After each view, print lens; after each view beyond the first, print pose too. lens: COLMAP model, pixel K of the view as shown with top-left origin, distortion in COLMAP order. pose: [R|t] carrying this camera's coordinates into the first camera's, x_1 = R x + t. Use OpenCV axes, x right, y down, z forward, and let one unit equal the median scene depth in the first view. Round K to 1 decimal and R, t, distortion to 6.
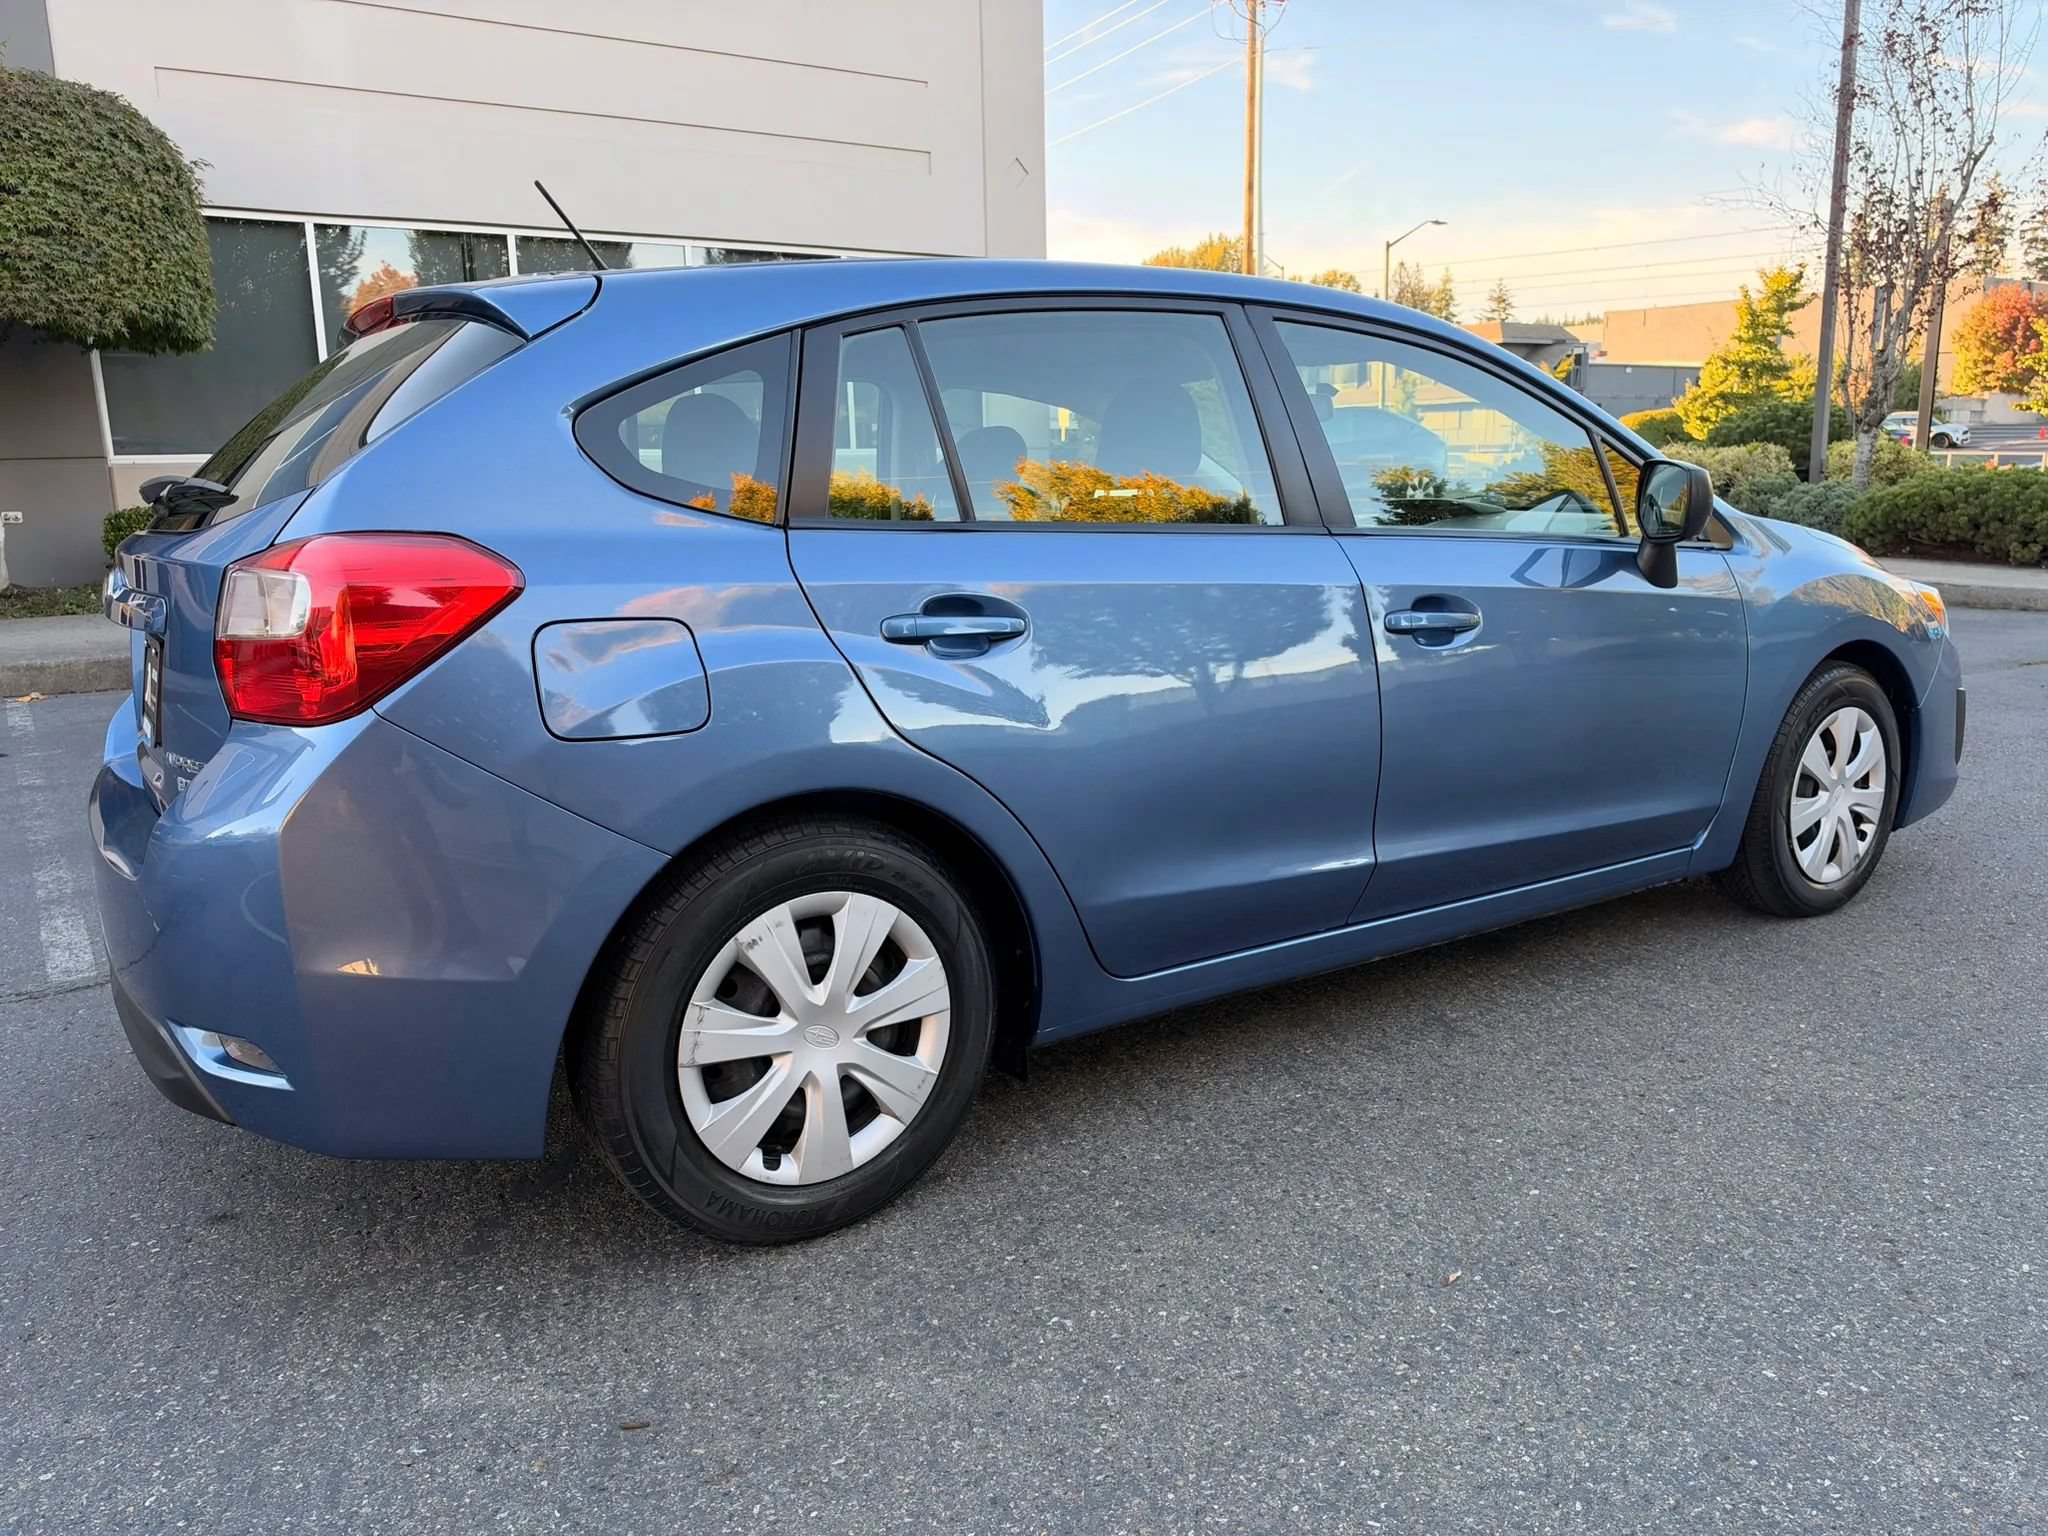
lens RADIAL K [[1506.7, 0, 1027.0], [0, 1506.7, 766.7], [0, 0, 1]] dist [0.003416, -0.019477]
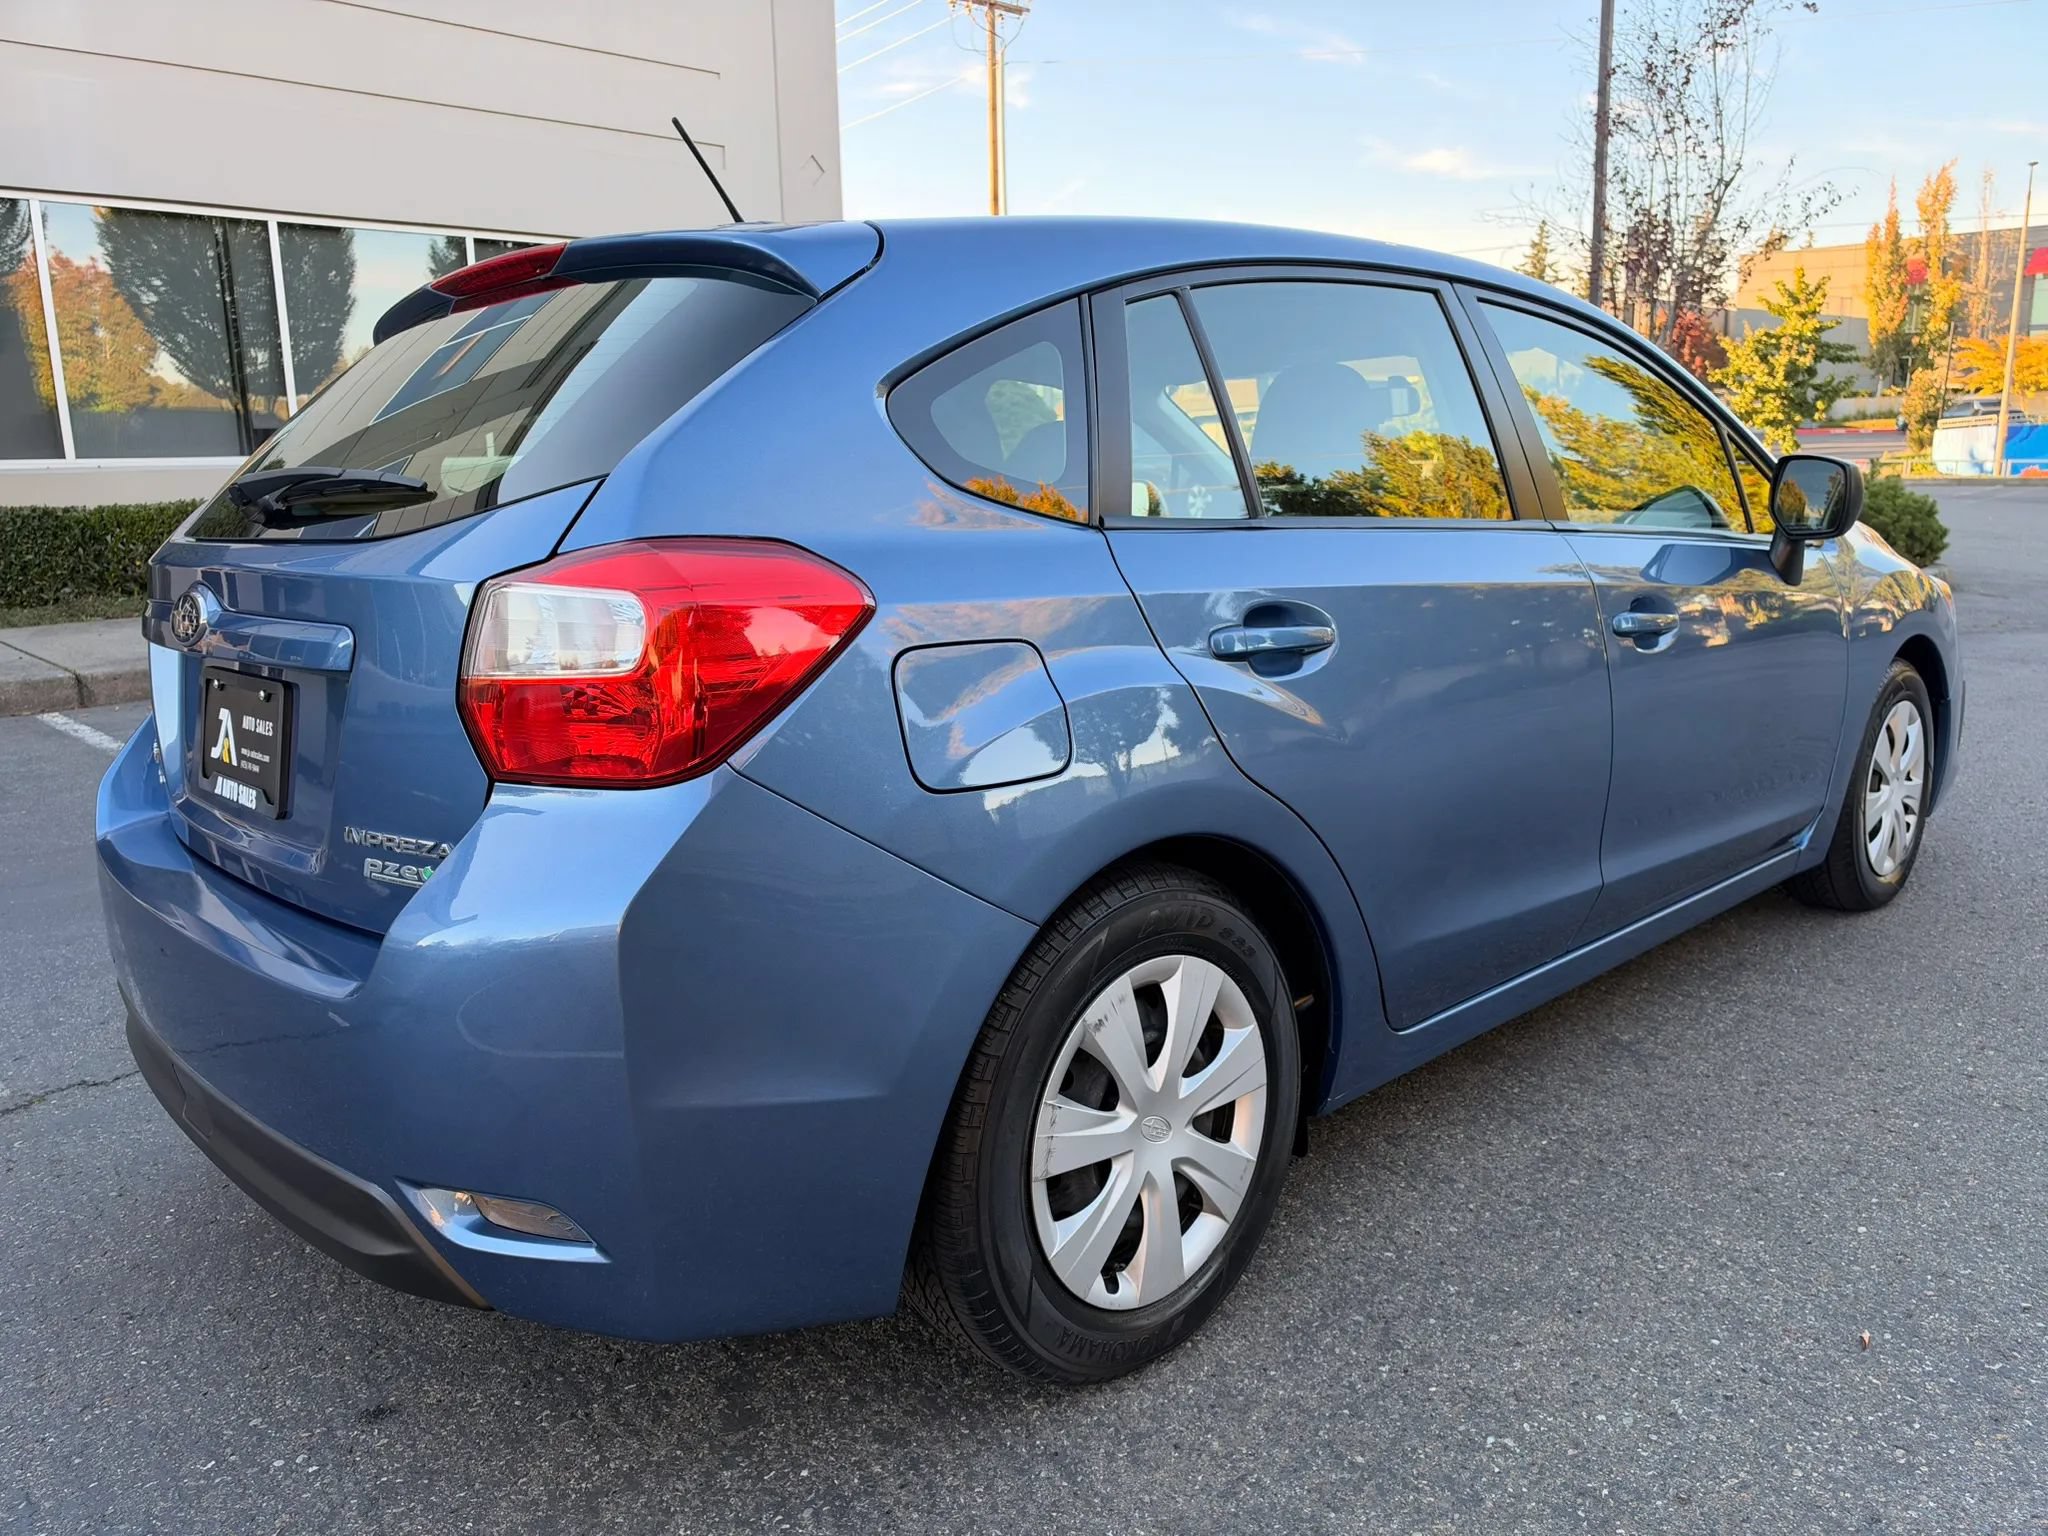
lens RADIAL K [[1506.7, 0, 1029.2], [0, 1506.7, 766.1], [0, 0, 1]] dist [0.003416, -0.019477]
pose [[0.984198, -0.036409, 0.173289, -0.331456], [0.037587, 0.999287, -0.003517, -0.022774], [-0.173037, 0.009975, 0.984865, 0.168720]]
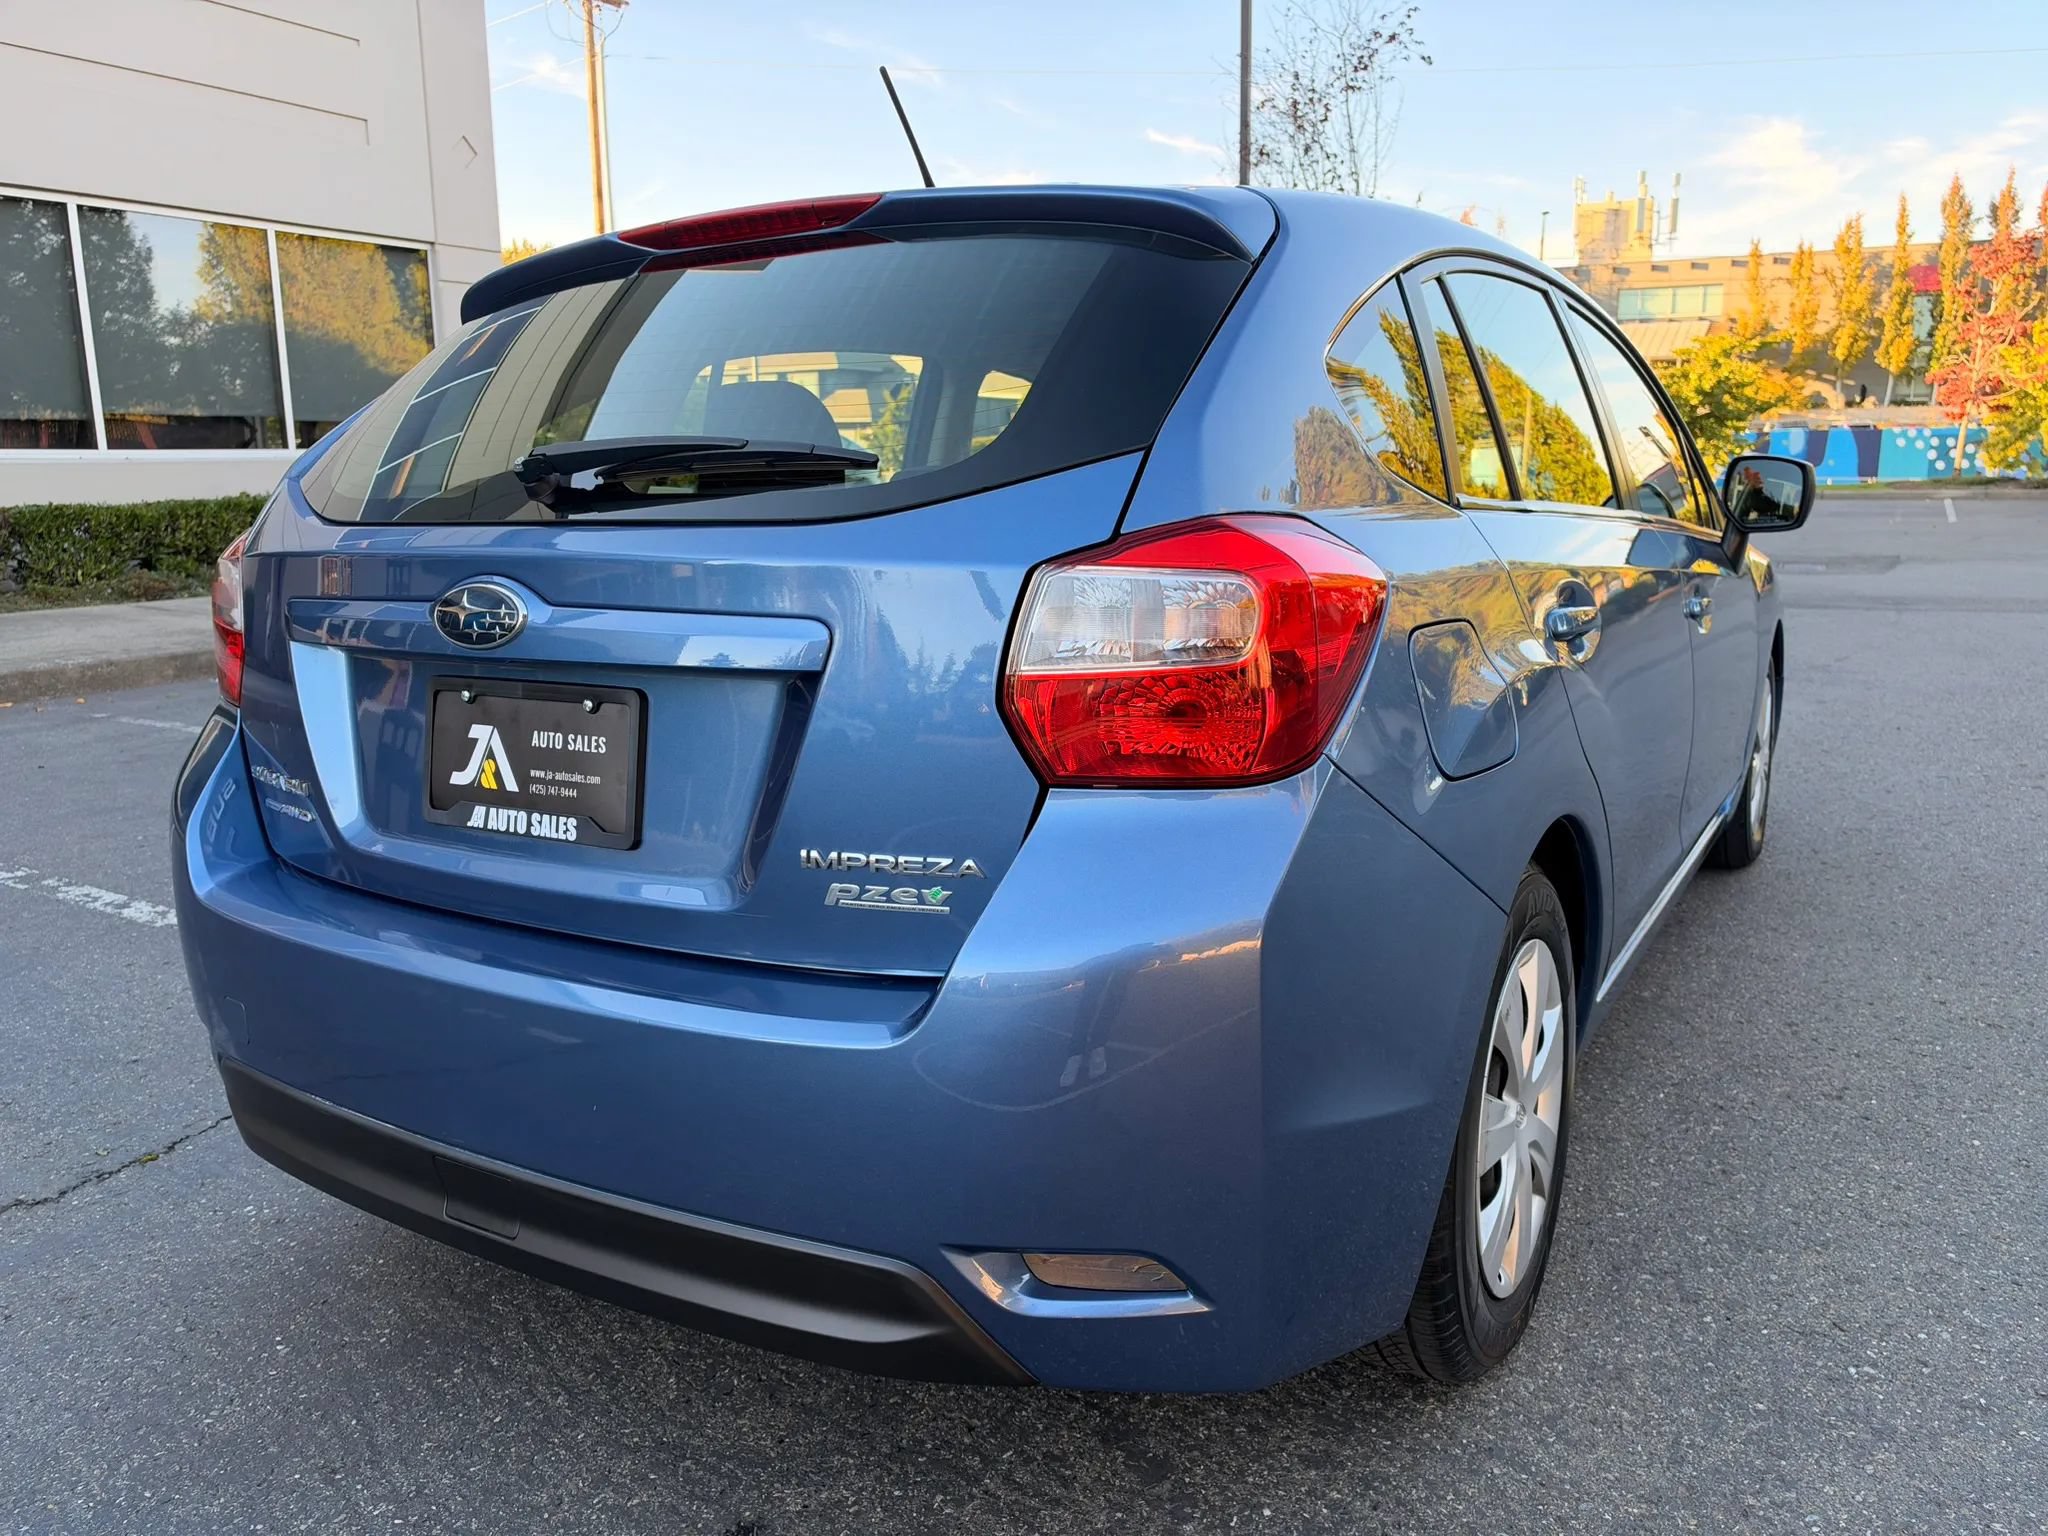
lens RADIAL K [[1506.7, 0, 1028.5], [0, 1506.7, 763.2], [0, 0, 1]] dist [0.003416, -0.019477]
pose [[0.904162, -0.074576, 0.420630, -0.693917], [0.080319, 0.996761, 0.004073, -0.039043], [-0.419571, 0.030102, 0.907223, 0.326451]]
